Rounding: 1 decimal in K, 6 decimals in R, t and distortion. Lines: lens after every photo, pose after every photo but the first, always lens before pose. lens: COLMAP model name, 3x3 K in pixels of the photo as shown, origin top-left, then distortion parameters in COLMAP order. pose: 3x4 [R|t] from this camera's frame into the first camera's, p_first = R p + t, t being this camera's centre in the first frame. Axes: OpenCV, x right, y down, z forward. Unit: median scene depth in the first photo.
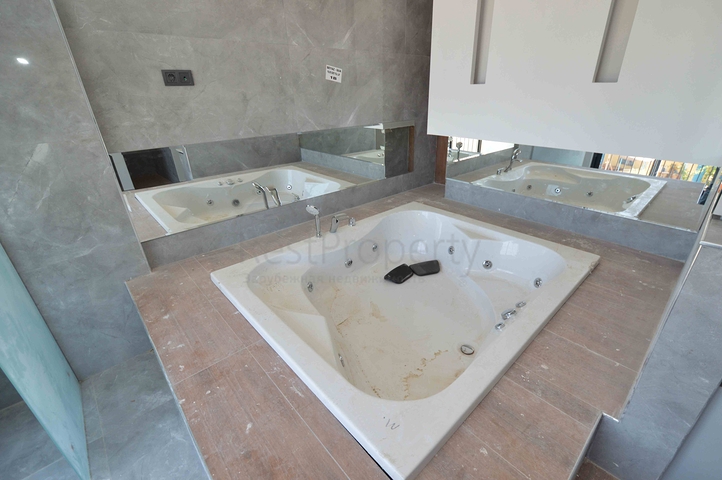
lens RADIAL K [[323.8, 0, 365.4], [0, 323.8, 240.1], [0, 0, 1]] dist [0.000135, -0.004056]
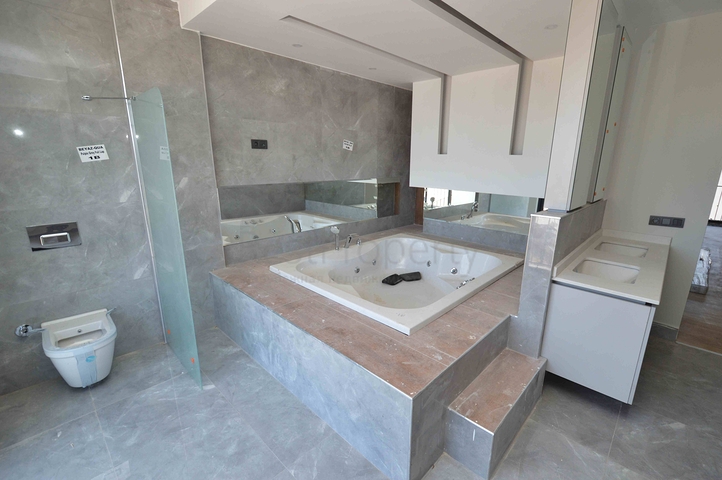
lens RADIAL K [[323.8, 0, 360.8], [0, 323.8, 239.4], [0, 0, 1]] dist [0.000135, -0.004056]
pose [[0.998424, 0.017564, 0.053295, -0.119626], [-0.006983, 0.981258, -0.192575, 0.223789], [-0.055678, 0.191899, 0.979834, -0.428192]]
